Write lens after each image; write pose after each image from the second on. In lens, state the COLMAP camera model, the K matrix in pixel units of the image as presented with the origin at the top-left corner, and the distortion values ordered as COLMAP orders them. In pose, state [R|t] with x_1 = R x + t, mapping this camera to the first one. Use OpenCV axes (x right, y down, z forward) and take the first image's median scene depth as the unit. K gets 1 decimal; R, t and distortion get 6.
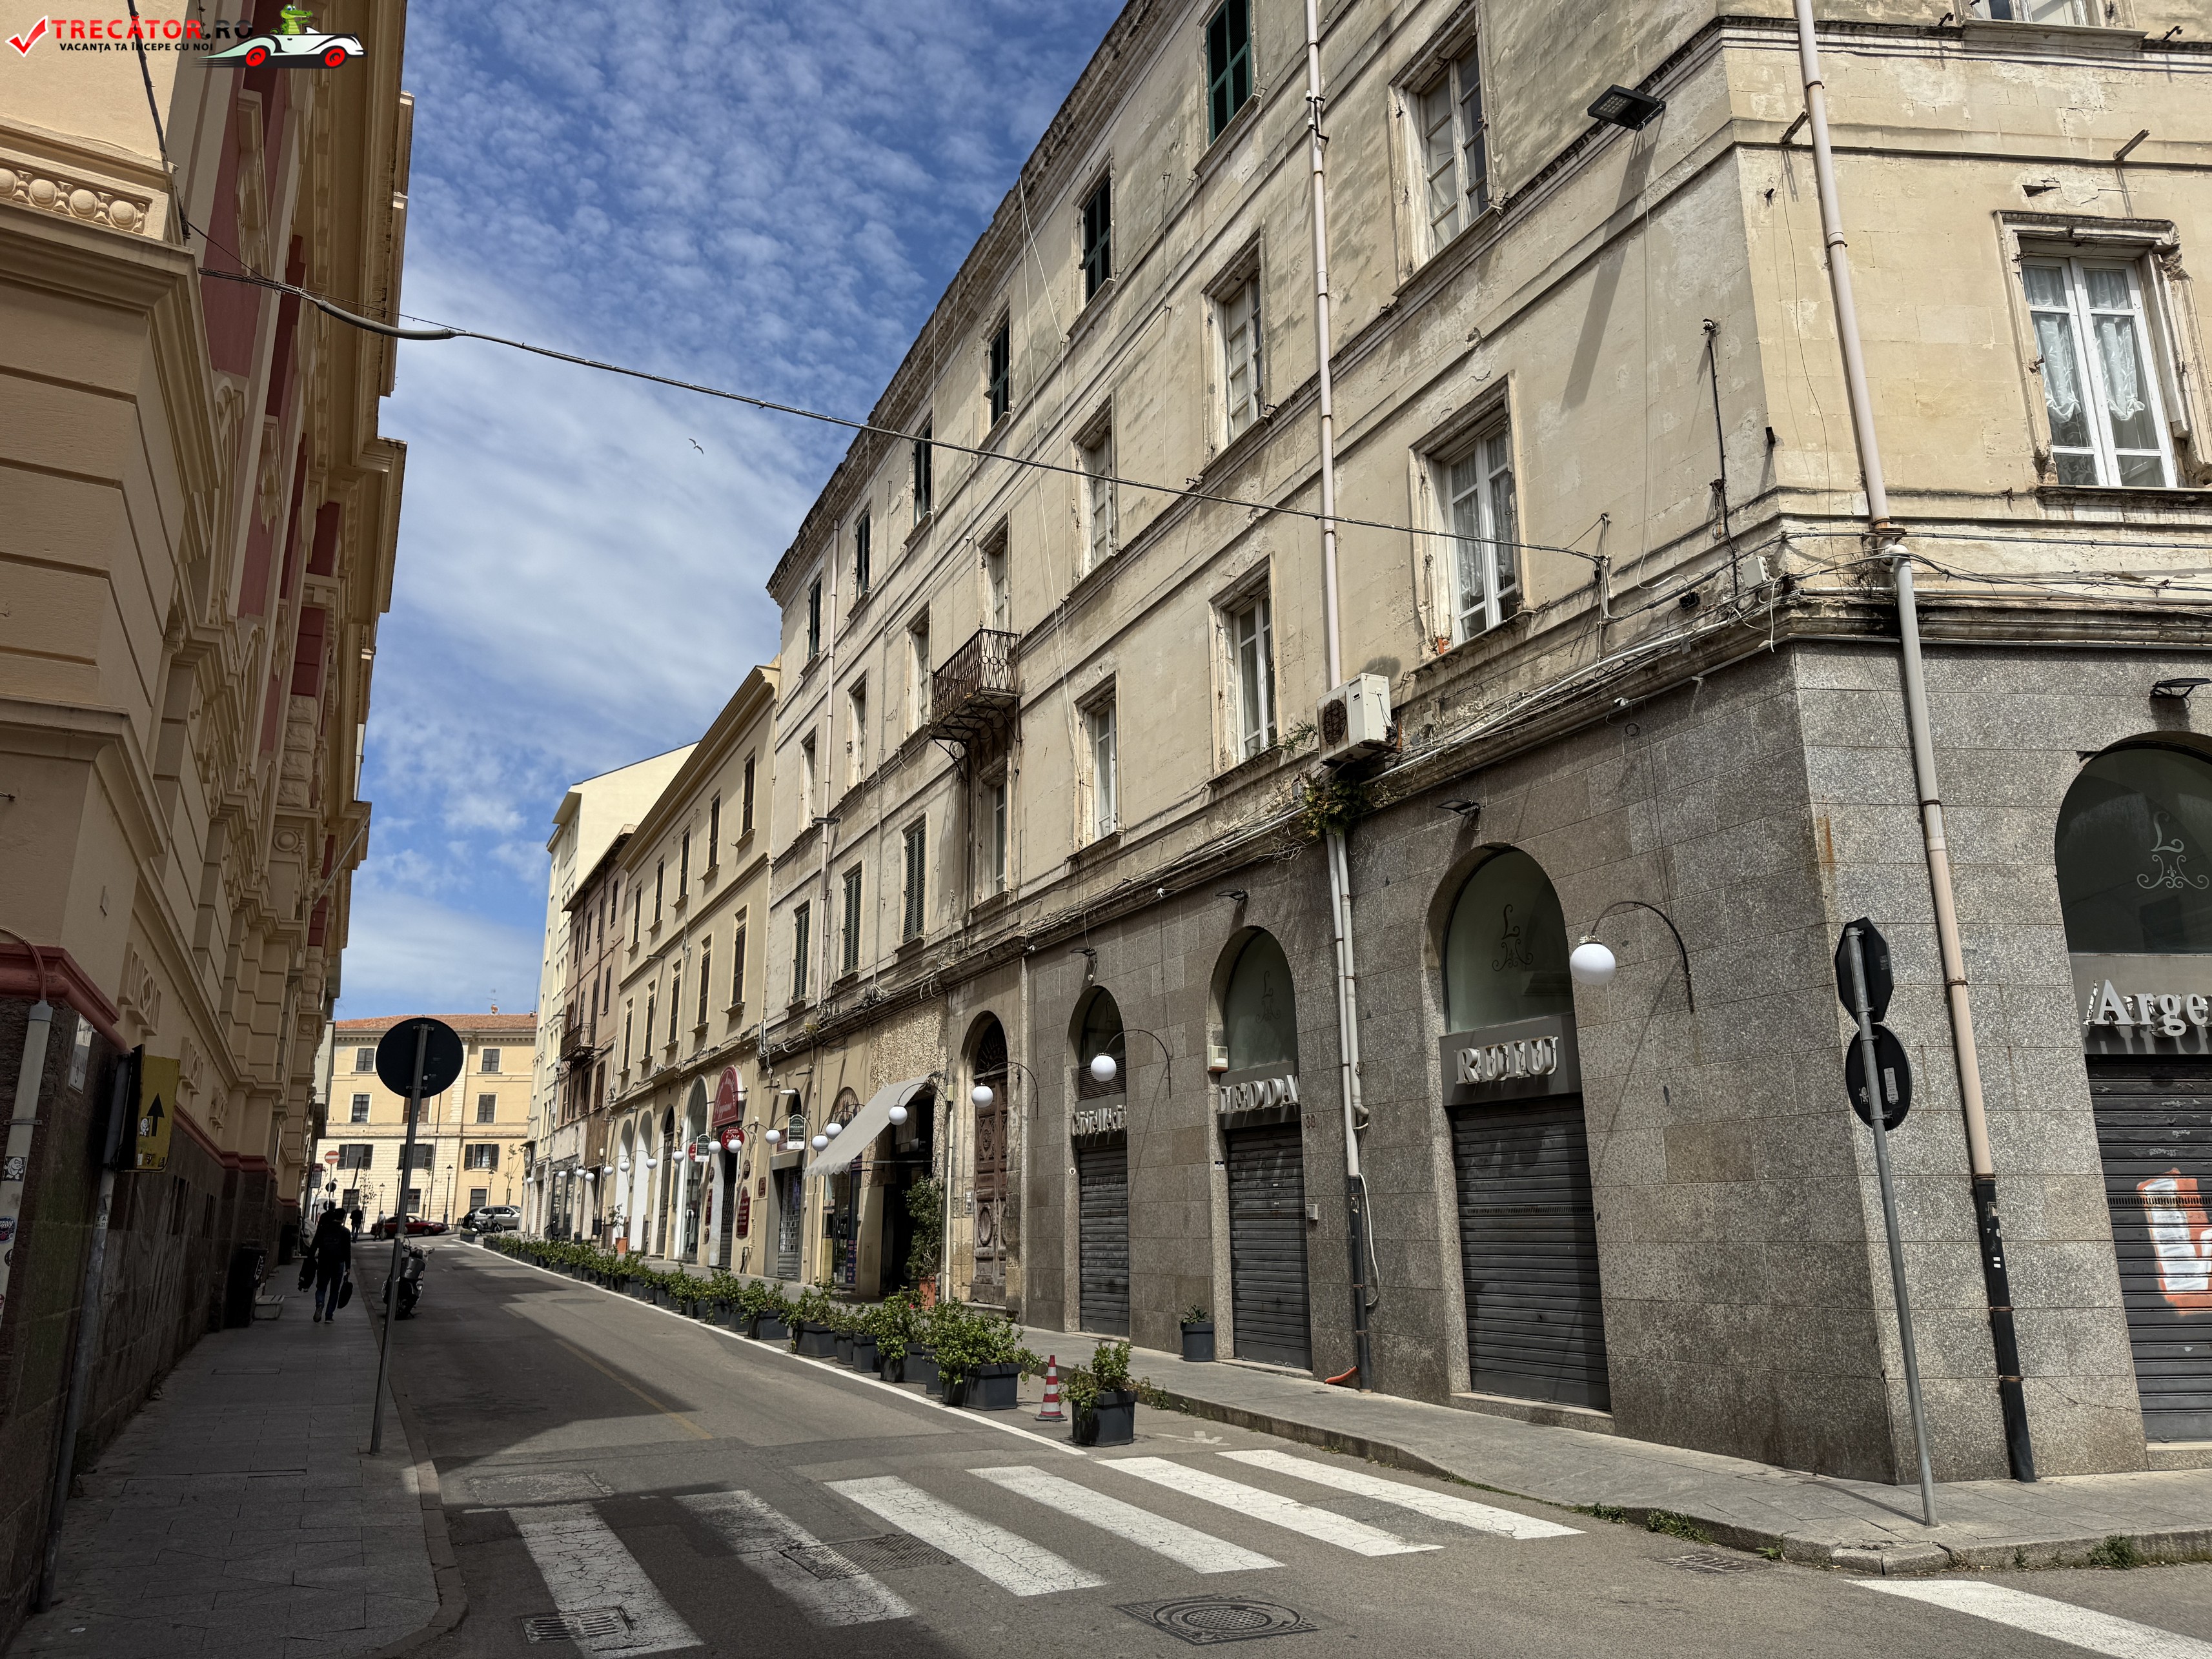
lens RADIAL K [[1546.5, 0, 1106.0], [0, 1546.5, 829.5], [0, 0, 1]] dist [-0.002885, -0.003180]
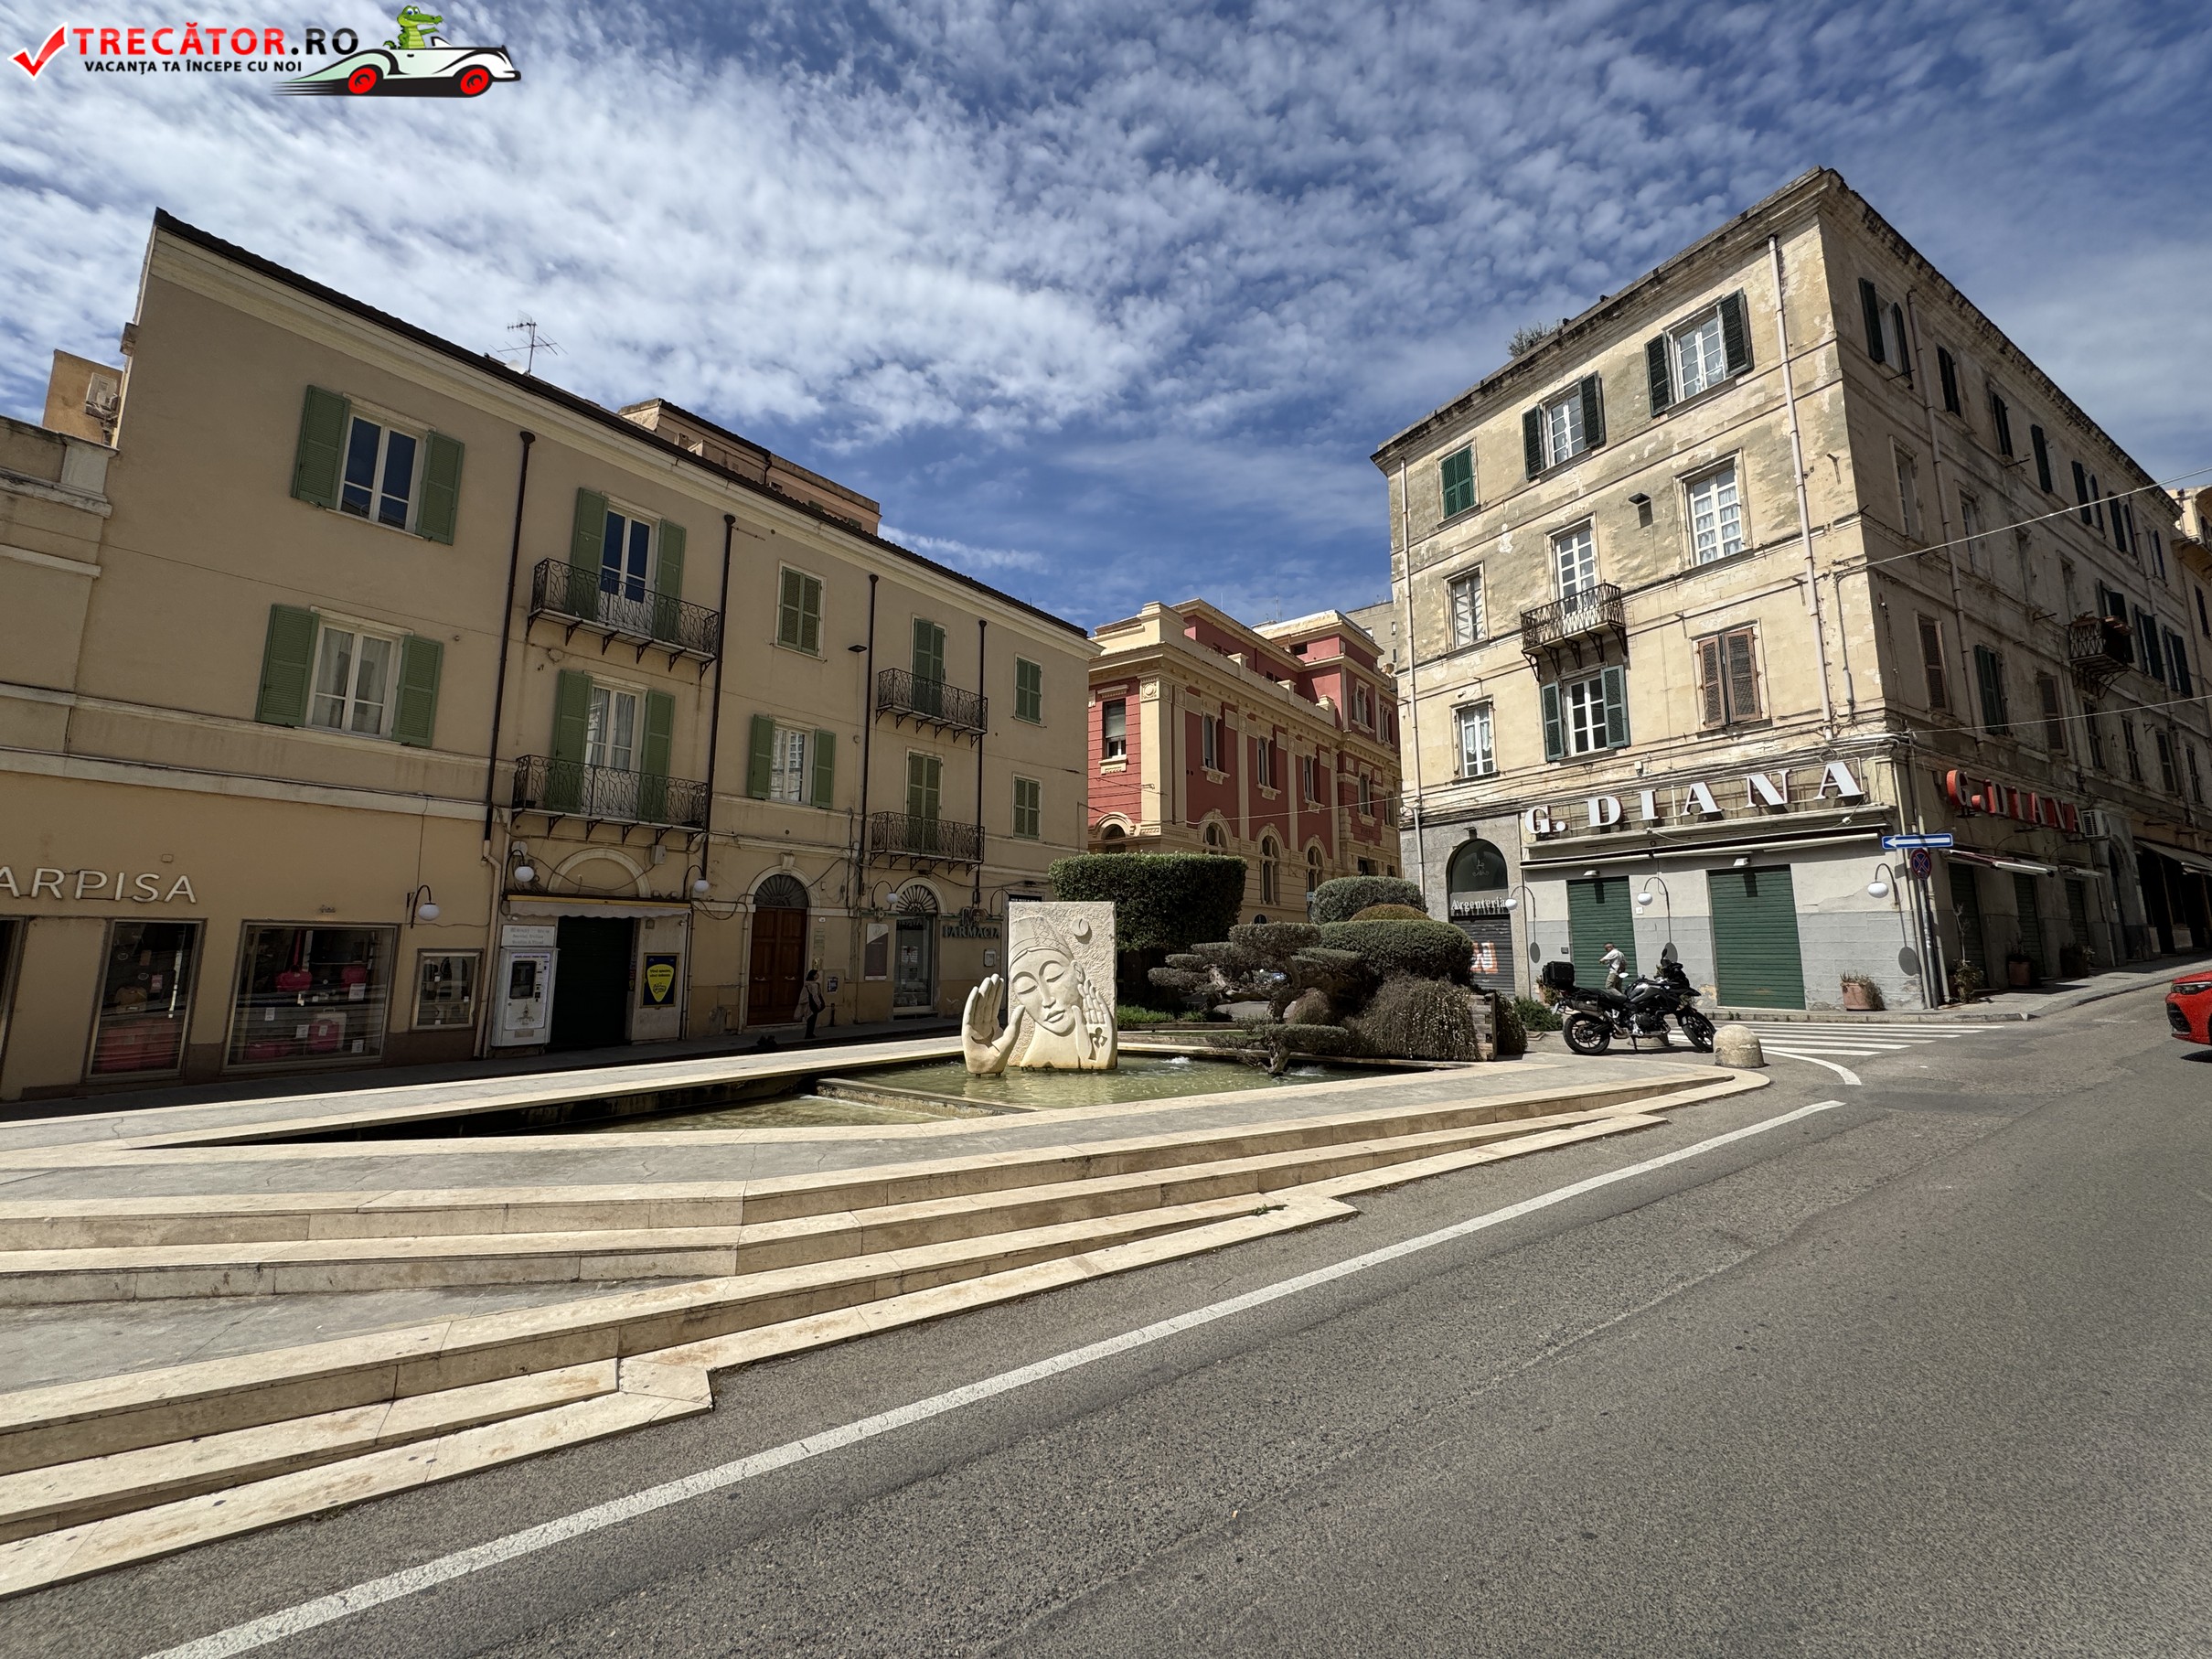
lens RADIAL K [[876.0, 0, 1106.0], [0, 876.0, 829.5], [0, 0, 1]] dist [-0.000880, 0.000175]
pose [[0.443722, -0.117981, -0.888364, 2.278448], [0.213518, 0.976667, -0.023059, -0.237602], [0.870357, -0.179450, 0.458560, -0.925601]]
